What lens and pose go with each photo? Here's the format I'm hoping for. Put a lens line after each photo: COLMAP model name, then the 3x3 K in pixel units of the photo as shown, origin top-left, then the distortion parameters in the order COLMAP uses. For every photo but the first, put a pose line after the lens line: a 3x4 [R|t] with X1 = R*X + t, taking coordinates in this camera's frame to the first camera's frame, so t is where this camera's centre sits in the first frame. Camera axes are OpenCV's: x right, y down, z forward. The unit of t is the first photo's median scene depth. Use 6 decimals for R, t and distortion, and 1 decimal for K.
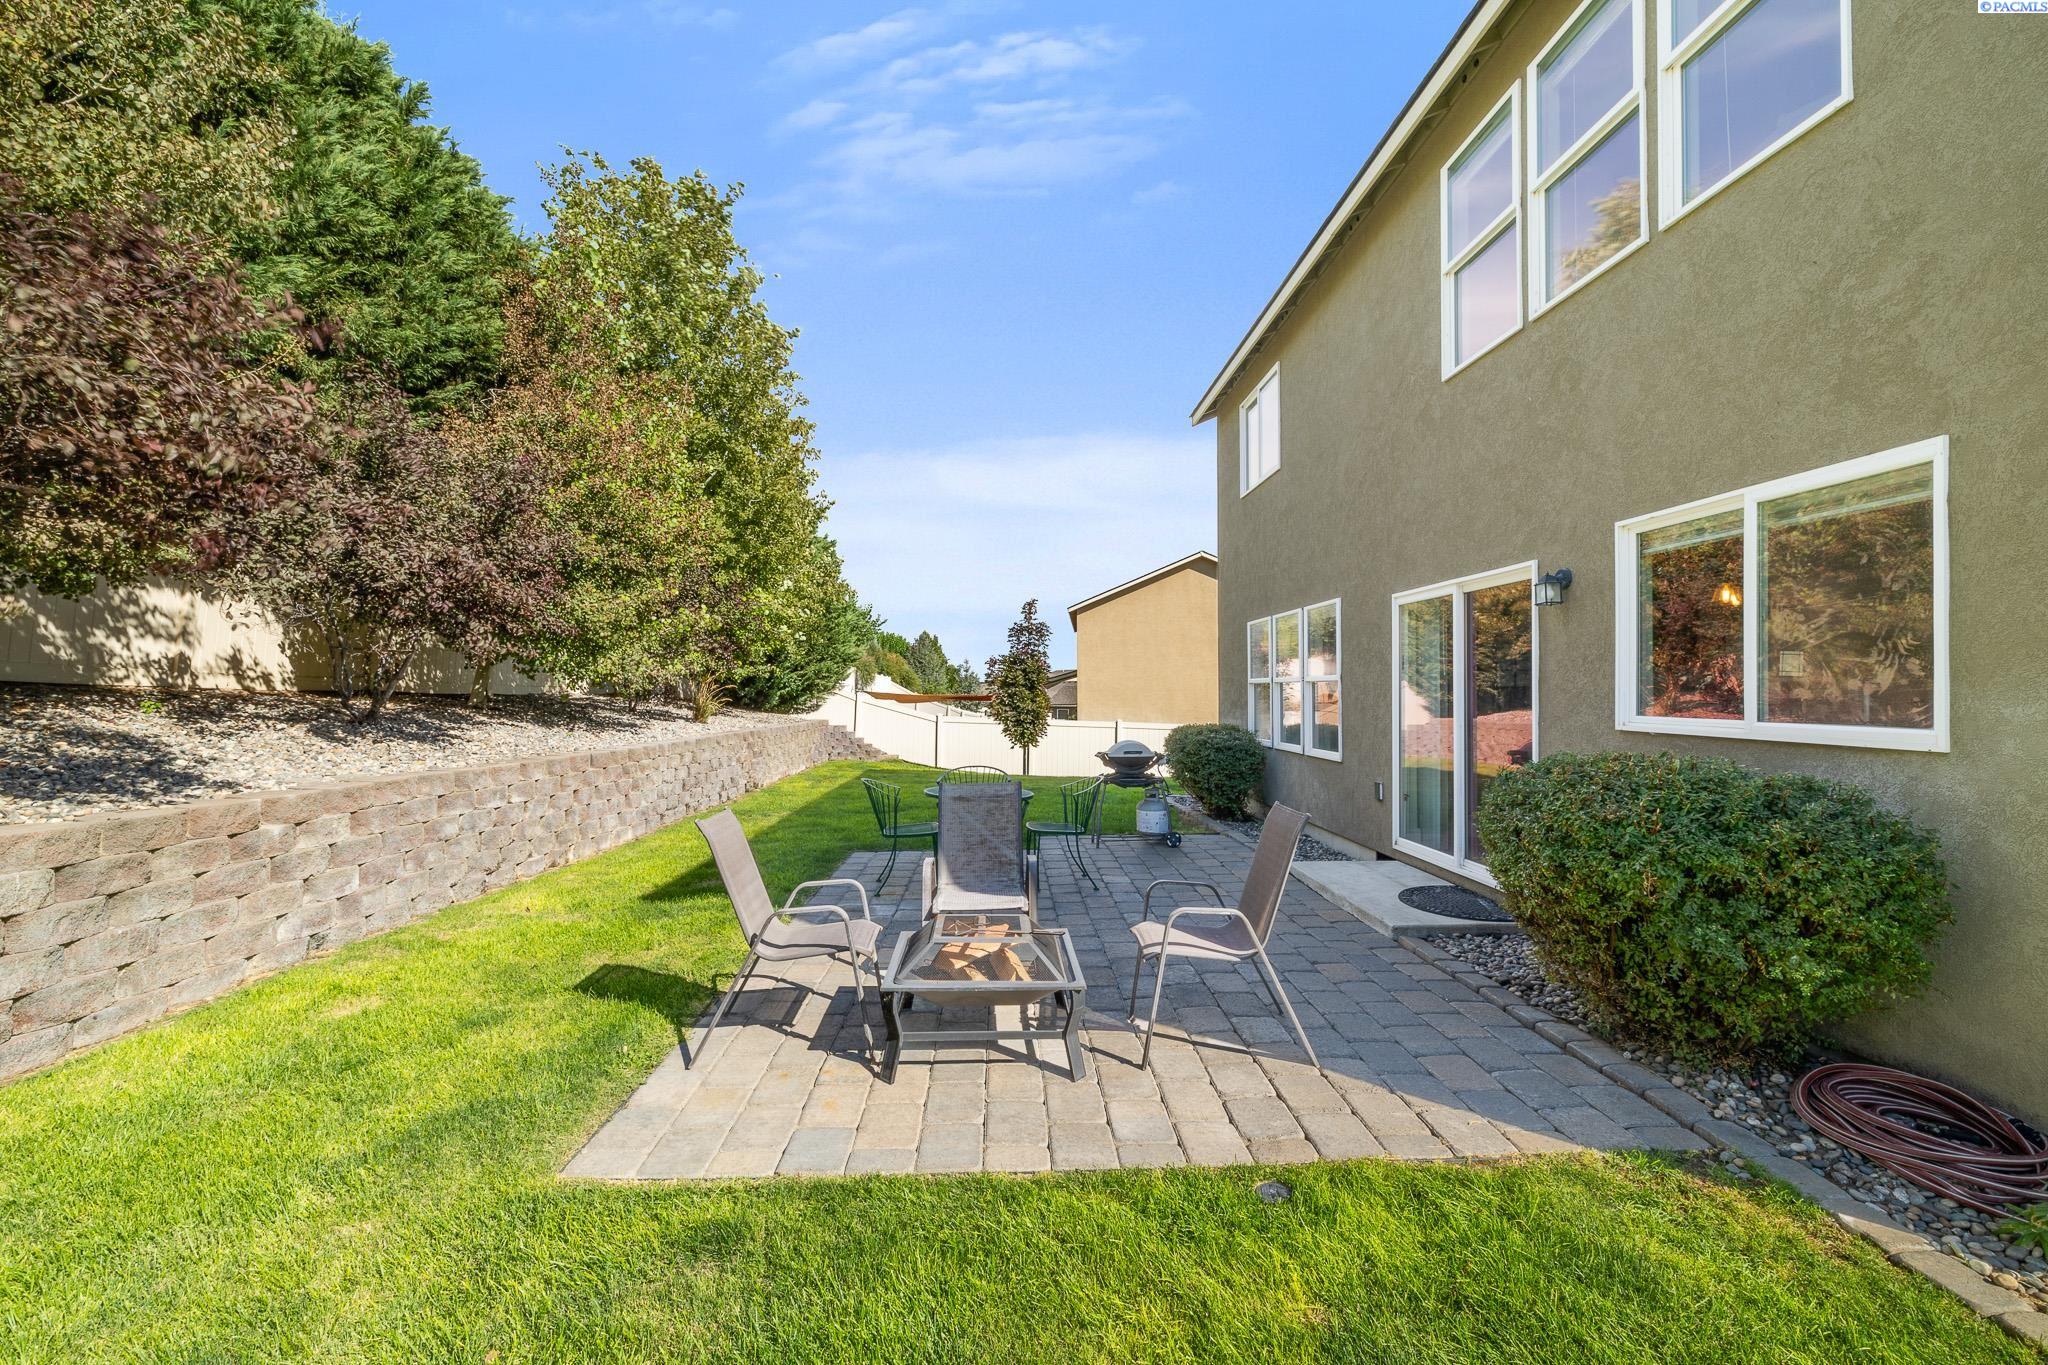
lens RADIAL K [[878.7, 0, 1024.3], [0, 878.7, 685.0], [0, 0, 1]] dist [0.002967, 0.001034]
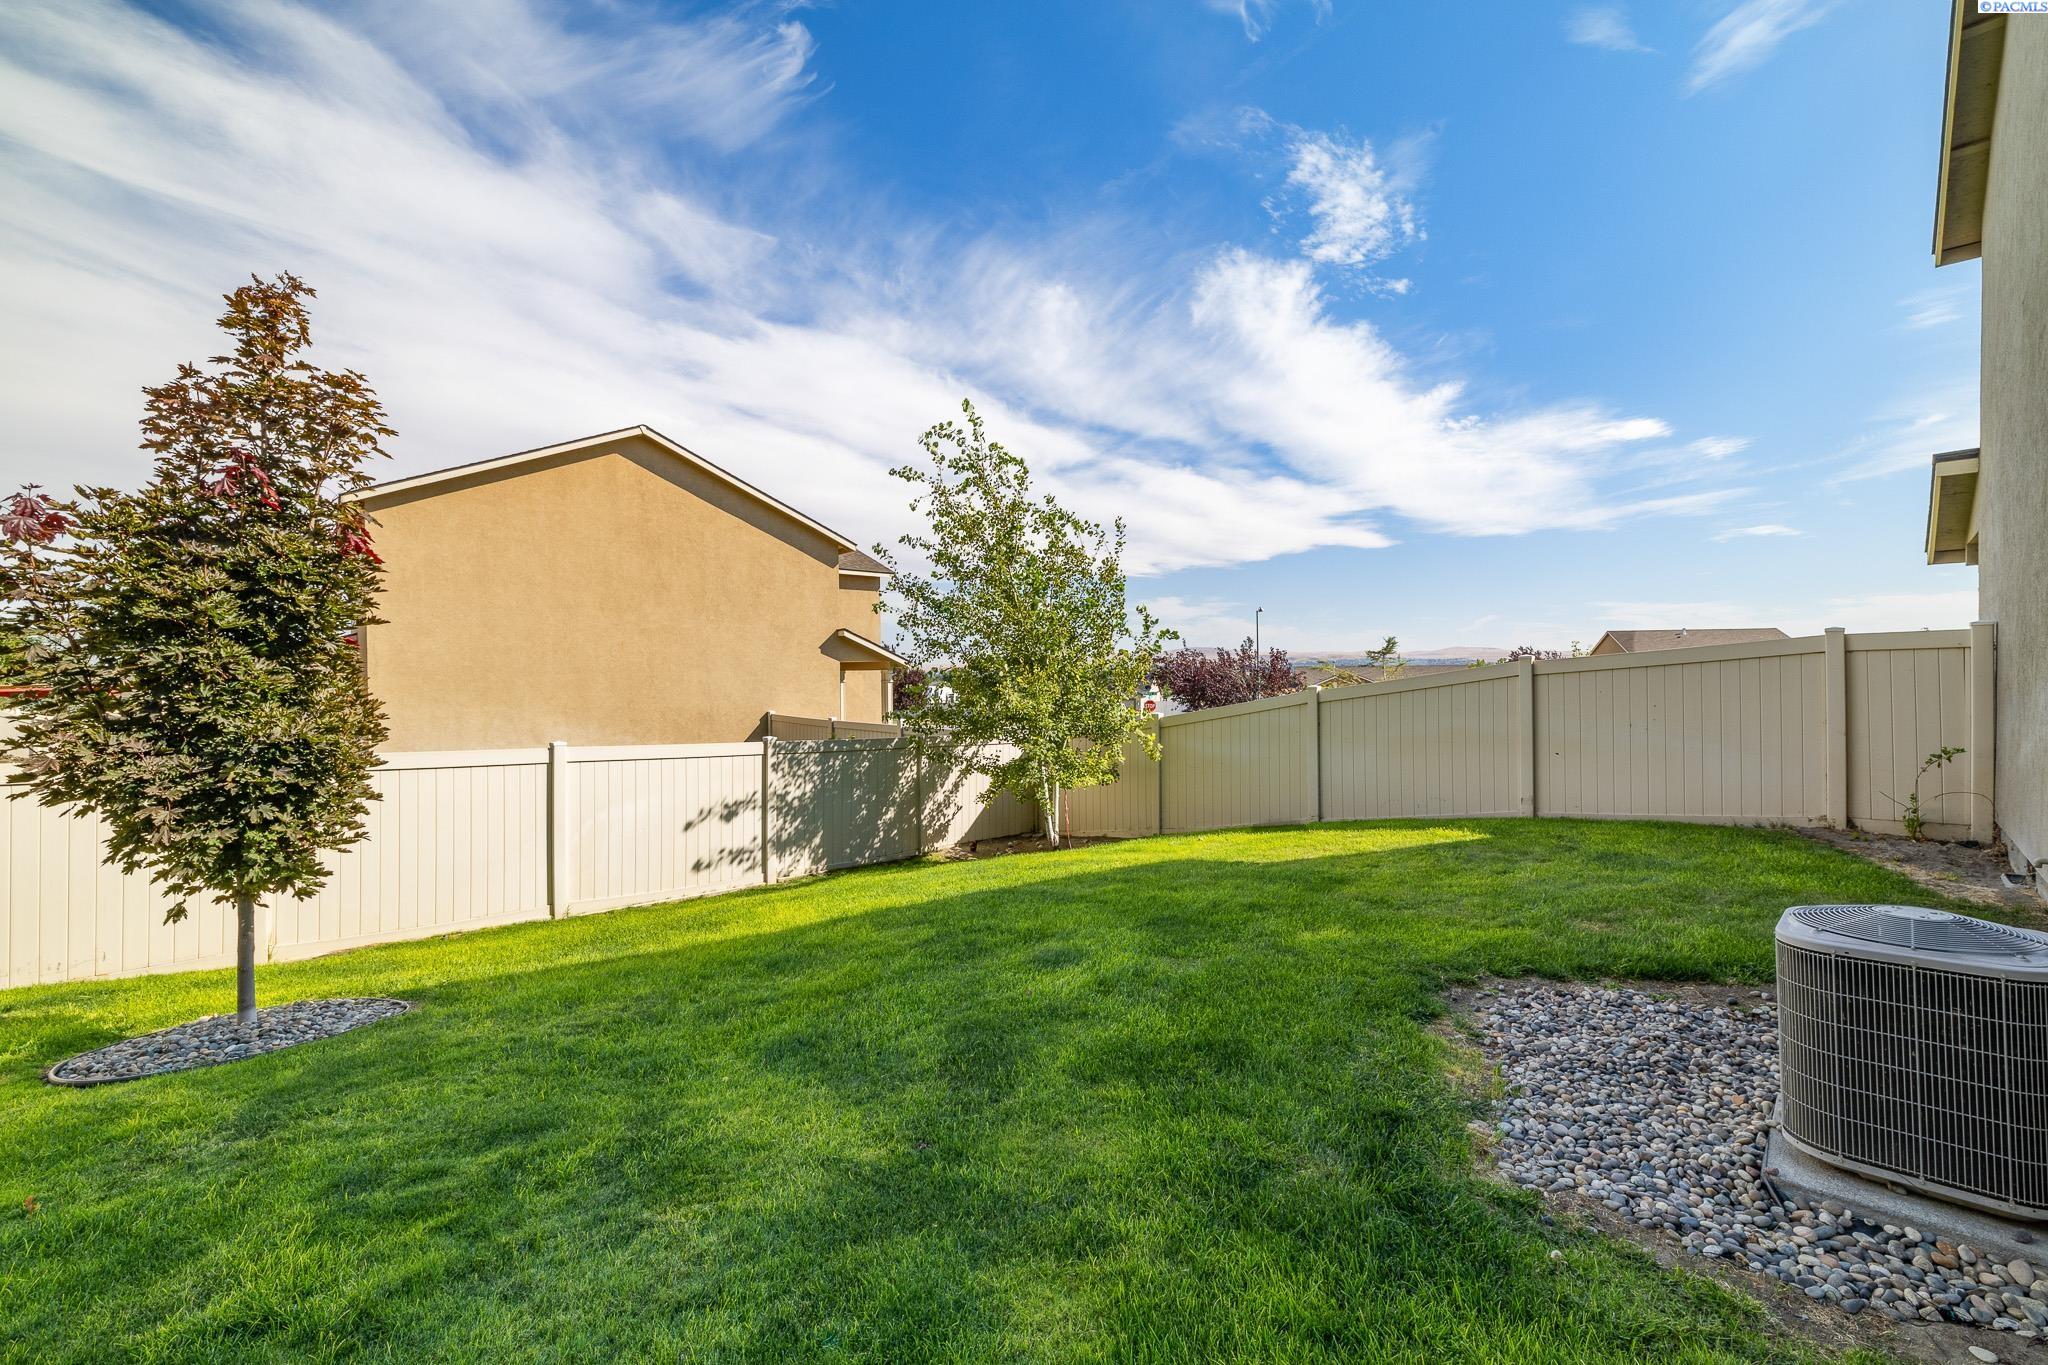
lens RADIAL K [[878.7, 0, 1022.7], [0, 878.7, 682.8], [0, 0, 1]] dist [0.002967, 0.001034]
pose [[0.726553, -0.004006, 0.687099, -0.010181], [-0.002032, 0.999966, 0.007979, 0.010551], [-0.687107, -0.007194, 0.726520, 0.691805]]
